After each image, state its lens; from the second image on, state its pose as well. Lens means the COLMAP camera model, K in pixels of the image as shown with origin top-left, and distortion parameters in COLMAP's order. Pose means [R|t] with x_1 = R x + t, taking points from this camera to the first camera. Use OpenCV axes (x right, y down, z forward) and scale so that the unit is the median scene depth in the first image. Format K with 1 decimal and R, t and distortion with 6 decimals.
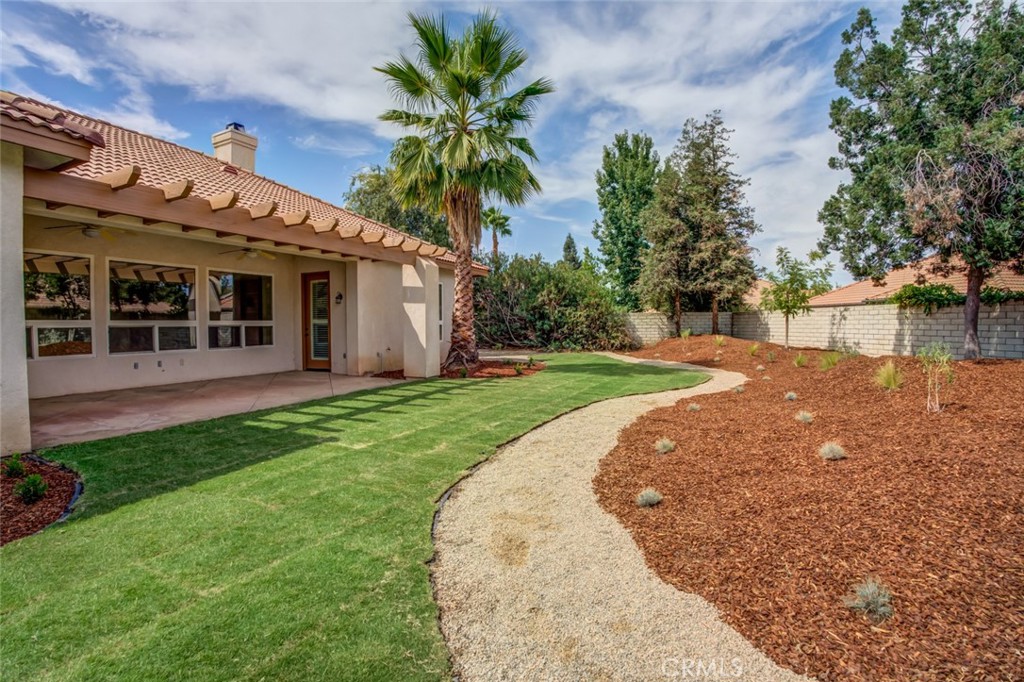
lens RADIAL K [[490.7, 0, 521.3], [0, 490.7, 336.9], [0, 0, 1]] dist [-0.094841, 0.000665]
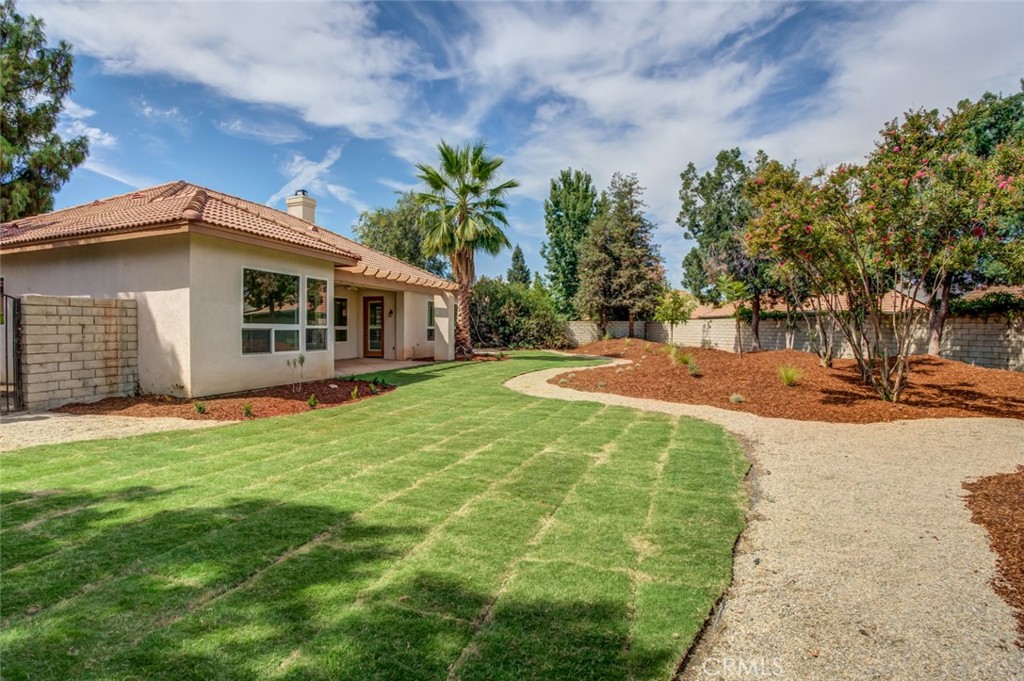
lens RADIAL K [[529.0, 0, 512.0], [0, 529.0, 340.5], [0, 0, 1]] dist [-0.111805, 0.030604]
pose [[0.995299, 0.007096, 0.096593, -0.076179], [-0.006894, 0.999973, -0.002429, 0.008165], [-0.096607, 0.001751, 0.995321, -0.451494]]
